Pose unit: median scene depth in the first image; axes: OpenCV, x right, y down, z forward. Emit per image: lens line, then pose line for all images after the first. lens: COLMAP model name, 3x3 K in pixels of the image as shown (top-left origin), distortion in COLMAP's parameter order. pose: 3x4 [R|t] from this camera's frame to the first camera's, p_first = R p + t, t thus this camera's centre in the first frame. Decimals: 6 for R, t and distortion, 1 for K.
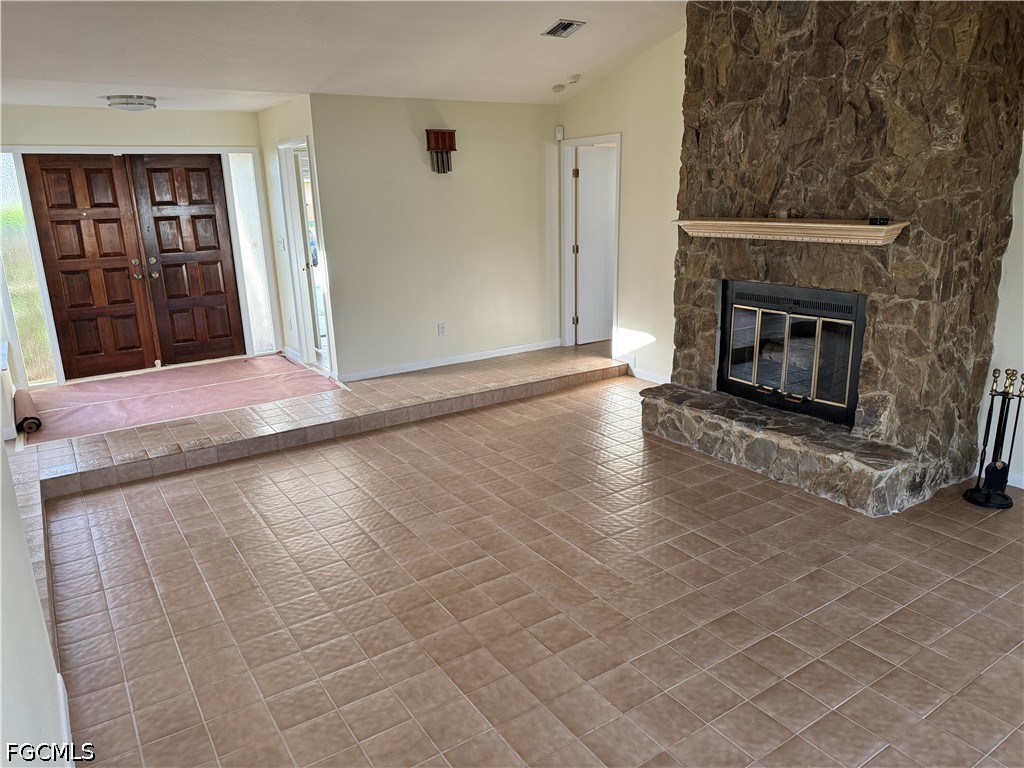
lens RADIAL K [[714.9, 0, 515.4], [0, 714.9, 392.0], [0, 0, 1]] dist [-0.001553, -0.016623]
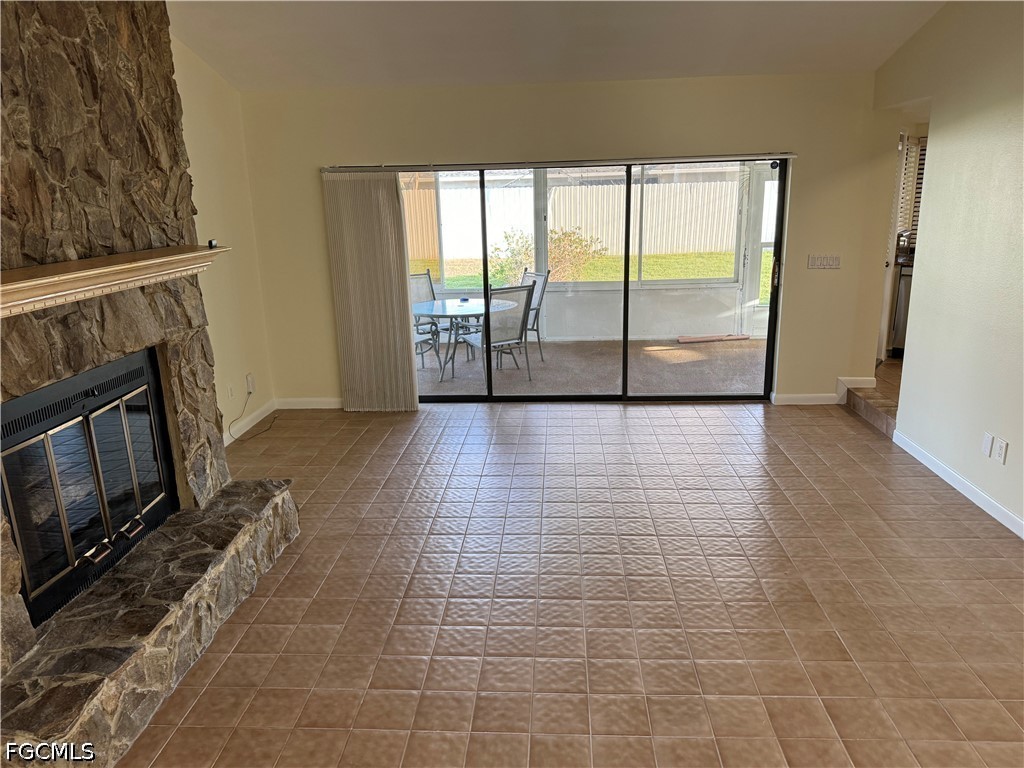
lens RADIAL K [[714.9, 0, 512.9], [0, 714.9, 383.2], [0, 0, 1]] dist [-0.001553, -0.016623]
pose [[-0.788875, -0.122092, 0.602303, -0.210880], [0.202204, 0.873931, 0.441993, -0.263683], [-0.580335, 0.470465, -0.664735, 0.947826]]
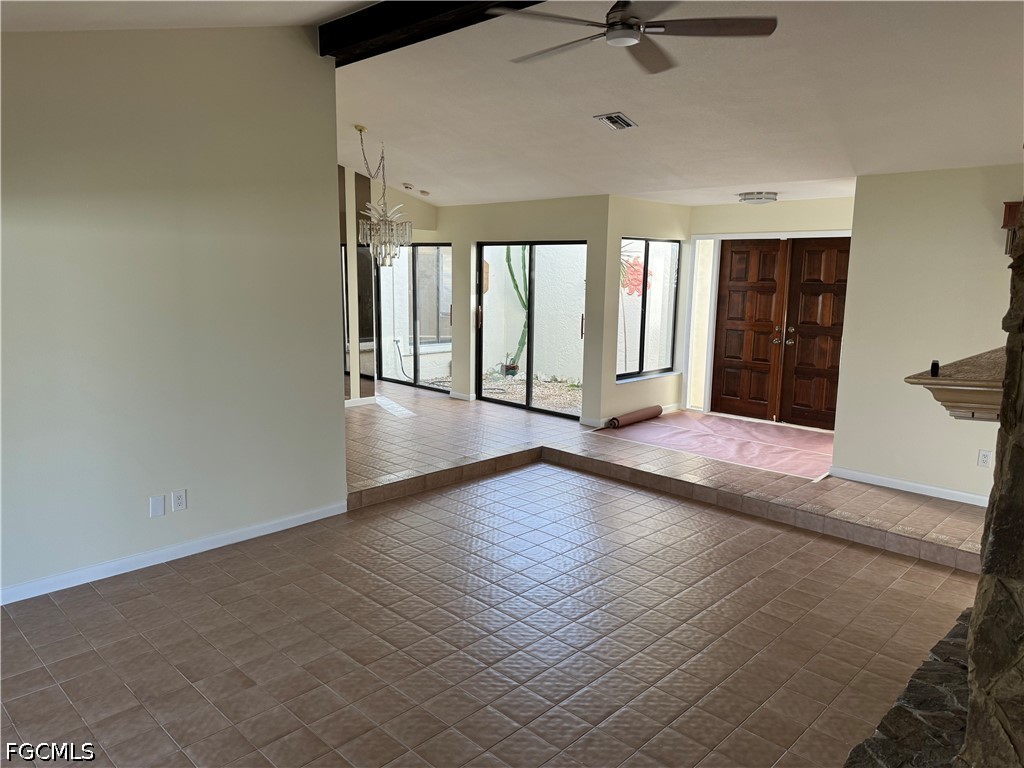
lens RADIAL K [[714.9, 0, 516.0], [0, 714.9, 380.7], [0, 0, 1]] dist [-0.001553, -0.016623]
pose [[0.199963, 0.174553, -0.964130, 0.608379], [-0.286695, 0.951360, 0.112780, -0.131124], [0.936921, 0.253860, 0.240280, 0.405367]]
